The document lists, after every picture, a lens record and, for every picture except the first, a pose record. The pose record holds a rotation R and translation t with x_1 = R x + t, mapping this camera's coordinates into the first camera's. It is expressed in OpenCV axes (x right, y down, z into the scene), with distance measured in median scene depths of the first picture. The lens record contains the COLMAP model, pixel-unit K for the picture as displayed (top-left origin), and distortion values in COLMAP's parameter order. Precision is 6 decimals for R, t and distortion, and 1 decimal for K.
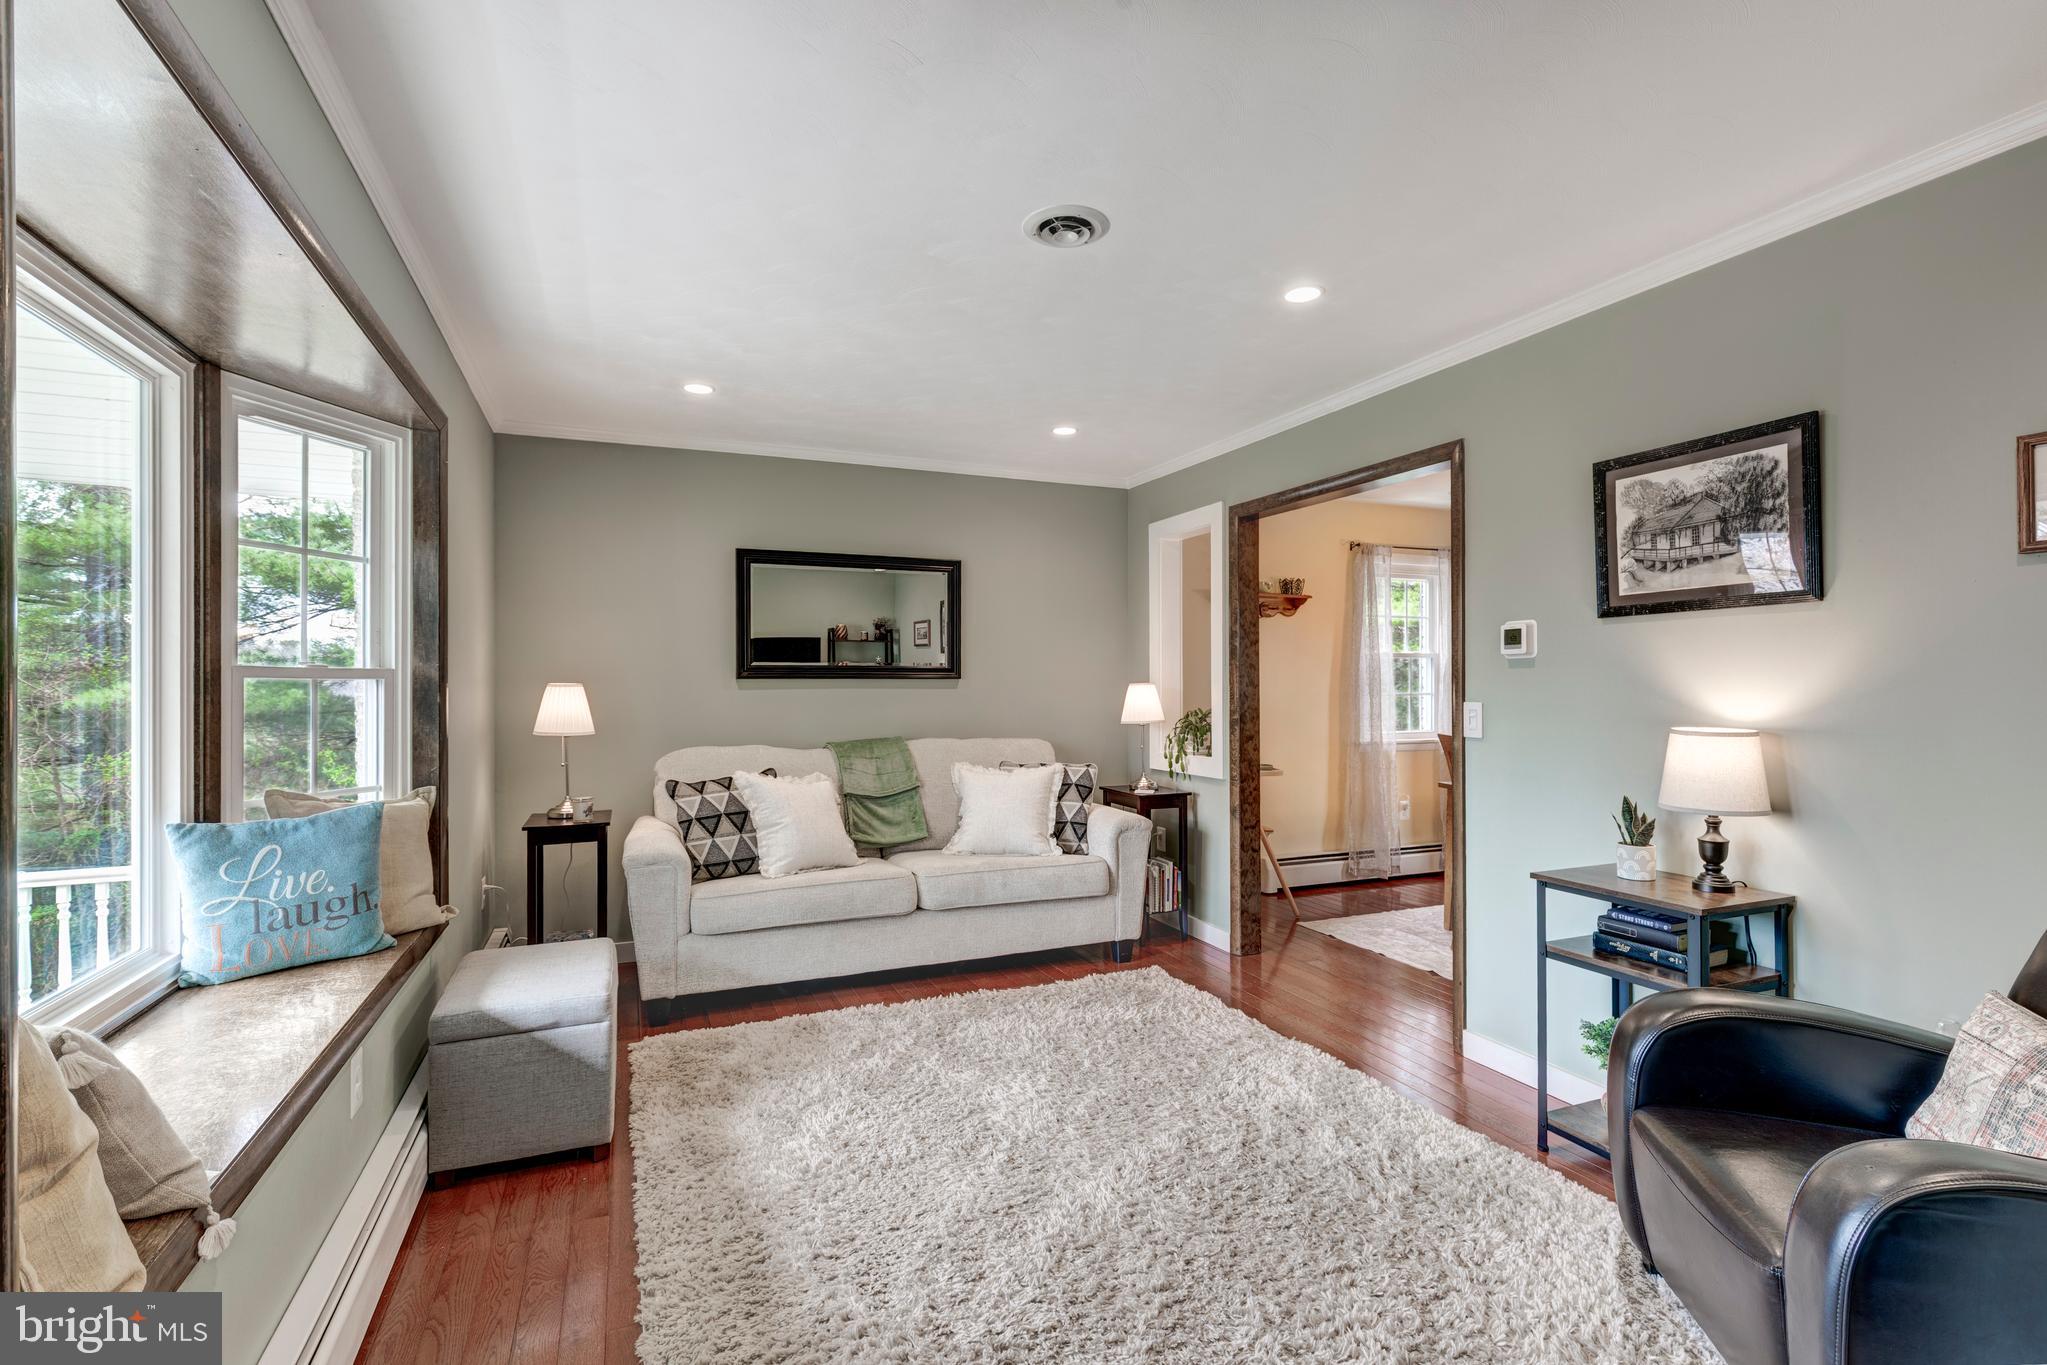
lens RADIAL K [[933.3, 0, 1022.7], [0, 933.3, 683.2], [0, 0, 1]] dist [0.005719, -0.002549]
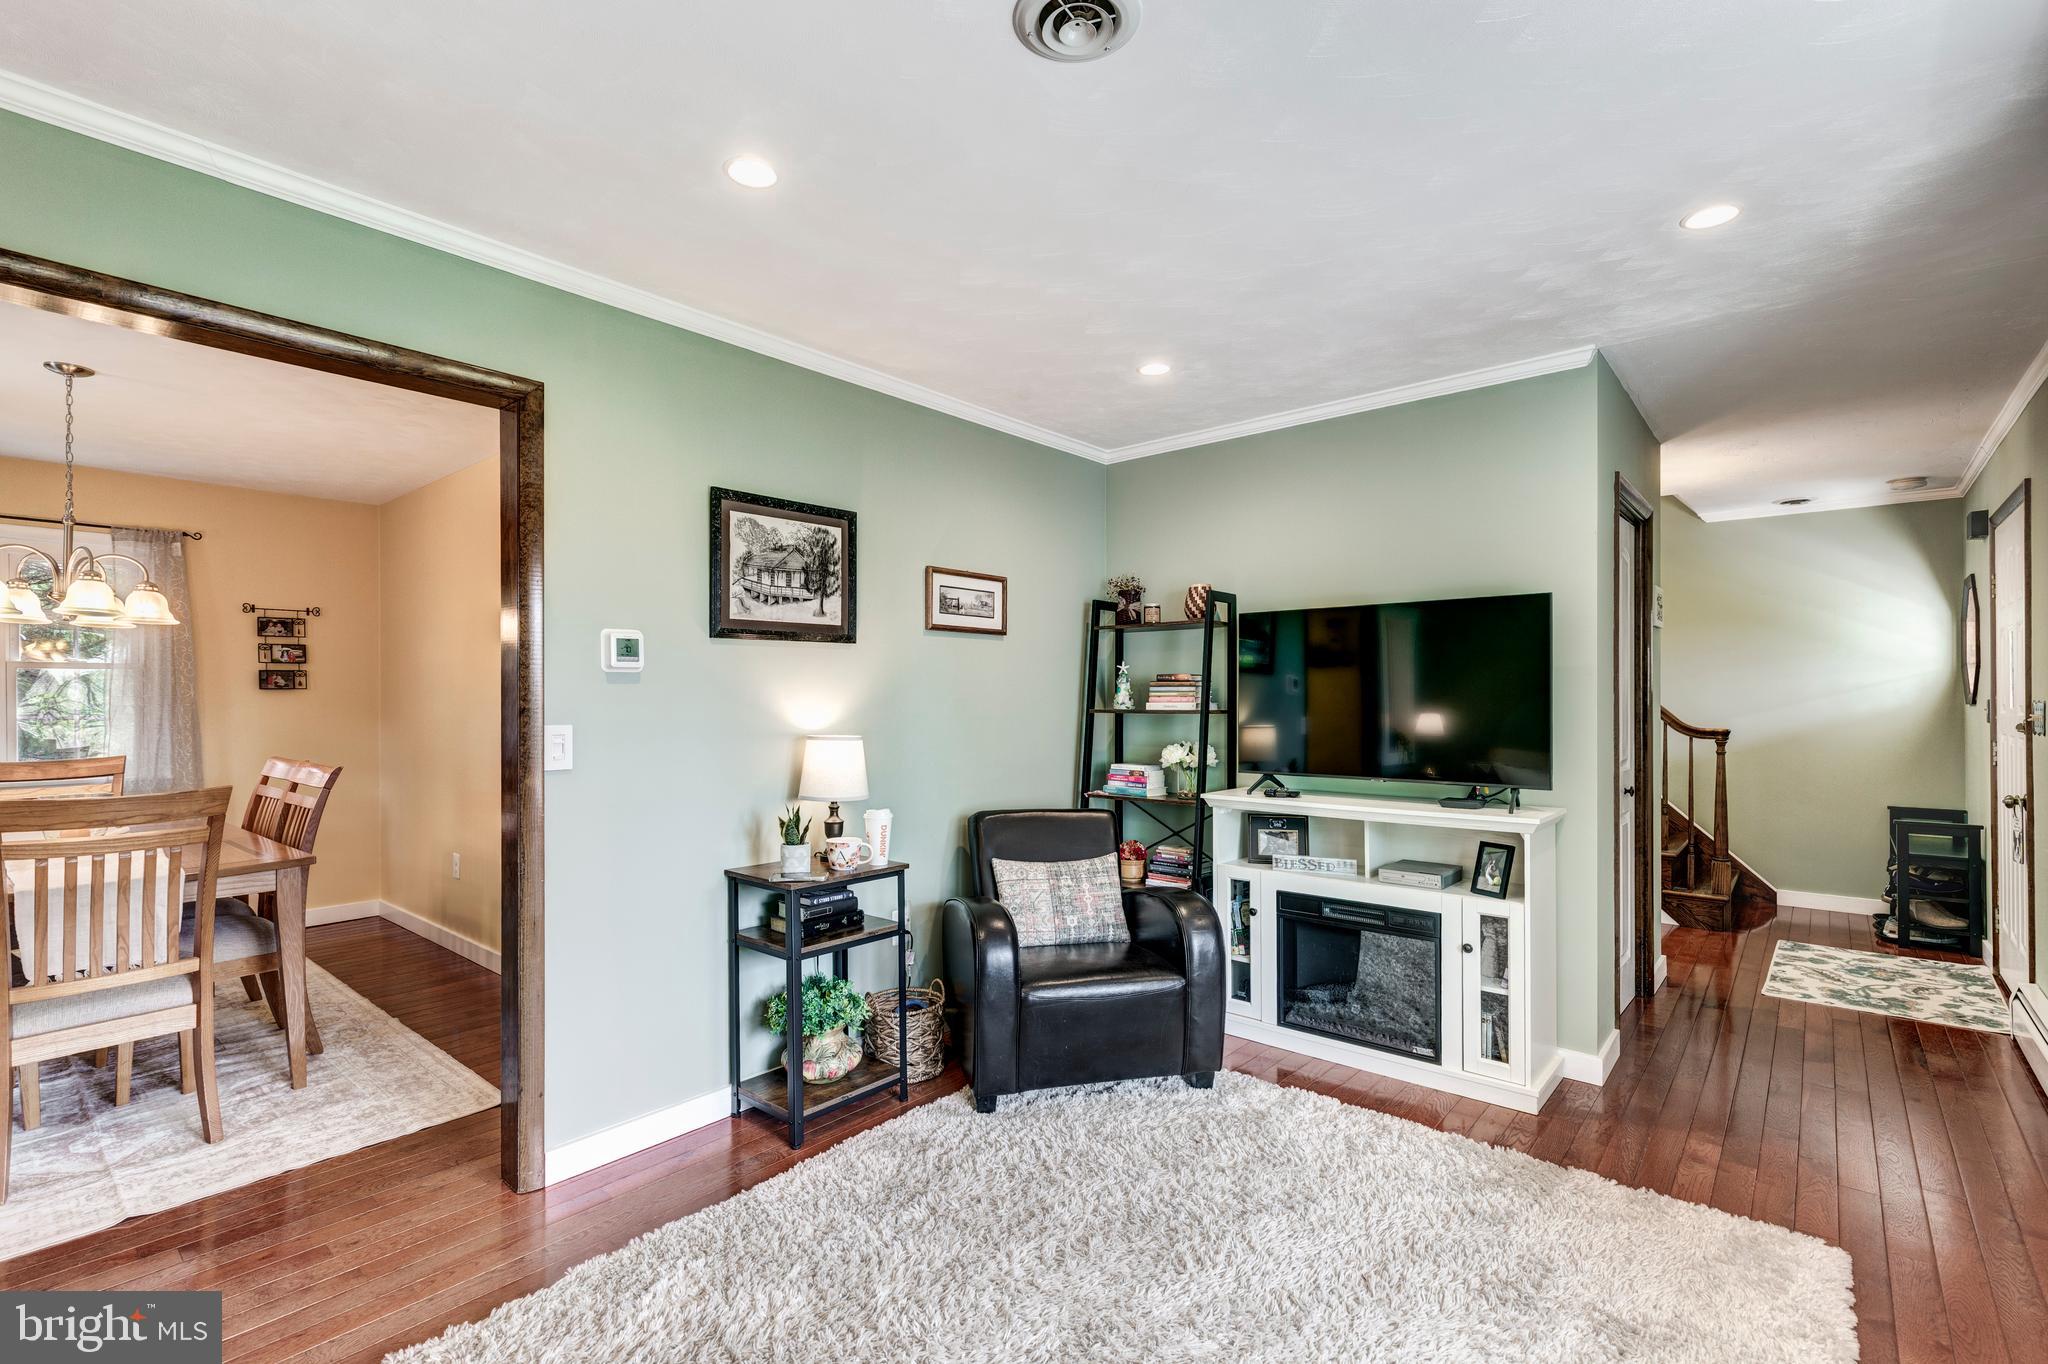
lens RADIAL K [[933.8, 0, 1026.1], [0, 933.8, 693.0], [0, 0, 1]] dist [0.005719, -0.002549]
pose [[-0.454298, 0.009129, 0.890803, -0.494336], [0.003862, 0.999958, -0.008278, 0.001606], [-0.890842, -0.000320, -0.454314, 1.255360]]
